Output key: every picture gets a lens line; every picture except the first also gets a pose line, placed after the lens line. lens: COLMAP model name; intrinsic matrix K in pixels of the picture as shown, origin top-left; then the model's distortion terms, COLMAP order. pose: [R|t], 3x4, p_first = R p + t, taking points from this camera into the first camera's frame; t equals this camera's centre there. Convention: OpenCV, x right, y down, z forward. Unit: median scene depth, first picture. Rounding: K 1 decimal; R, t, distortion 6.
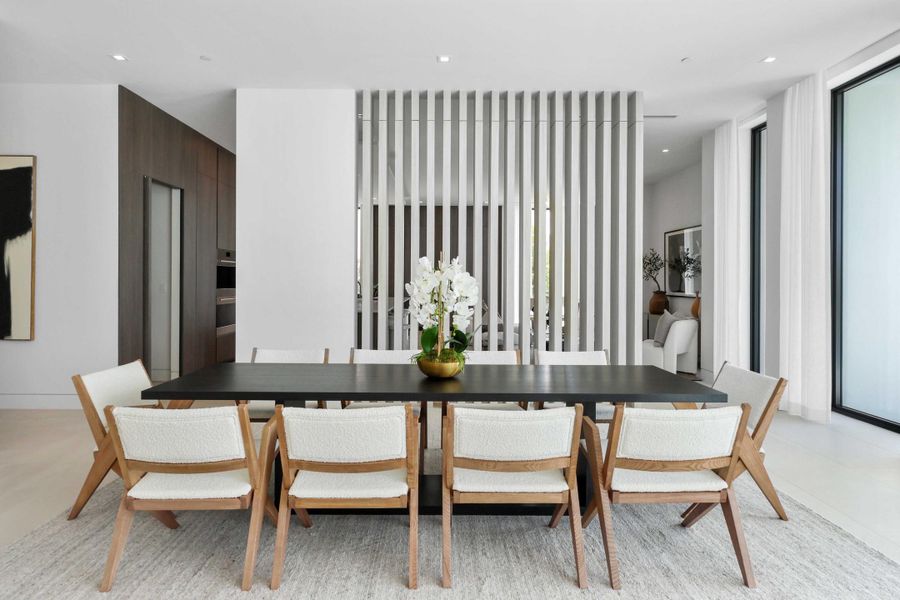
lens RADIAL K [[484.4, 0, 449.7], [0, 484.4, 276.0], [0, 0, 1]] dist [-0.003126, -0.000767]
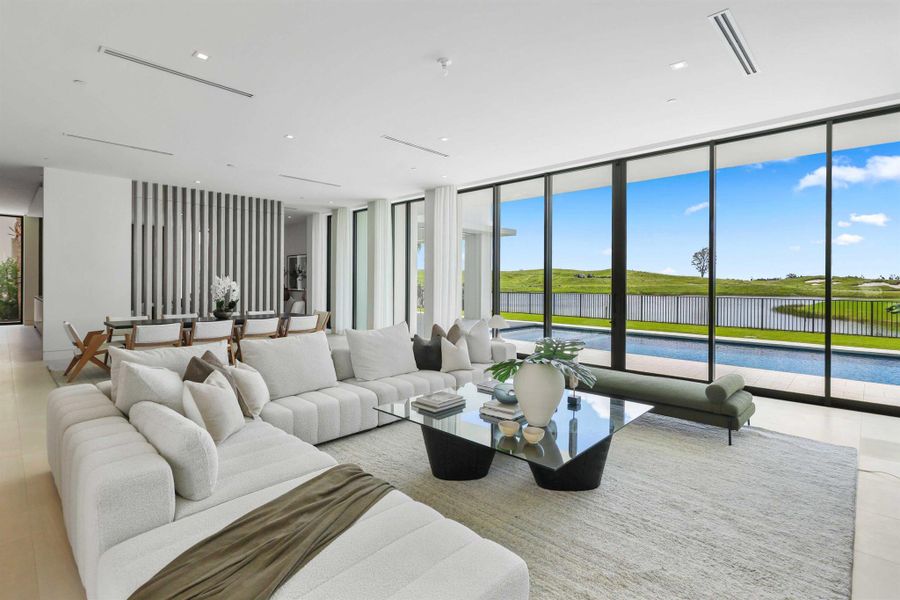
lens RADIAL K [[438.3, 0, 450.2], [0, 438.3, 279.8], [0, 0, 1]] dist [-0.000511, -0.000028]
pose [[0.692241, -0.001815, 0.721664, -0.553569], [-0.002758, 0.999983, 0.005161, -0.018465], [-0.721661, -0.005563, 0.692224, -1.007217]]
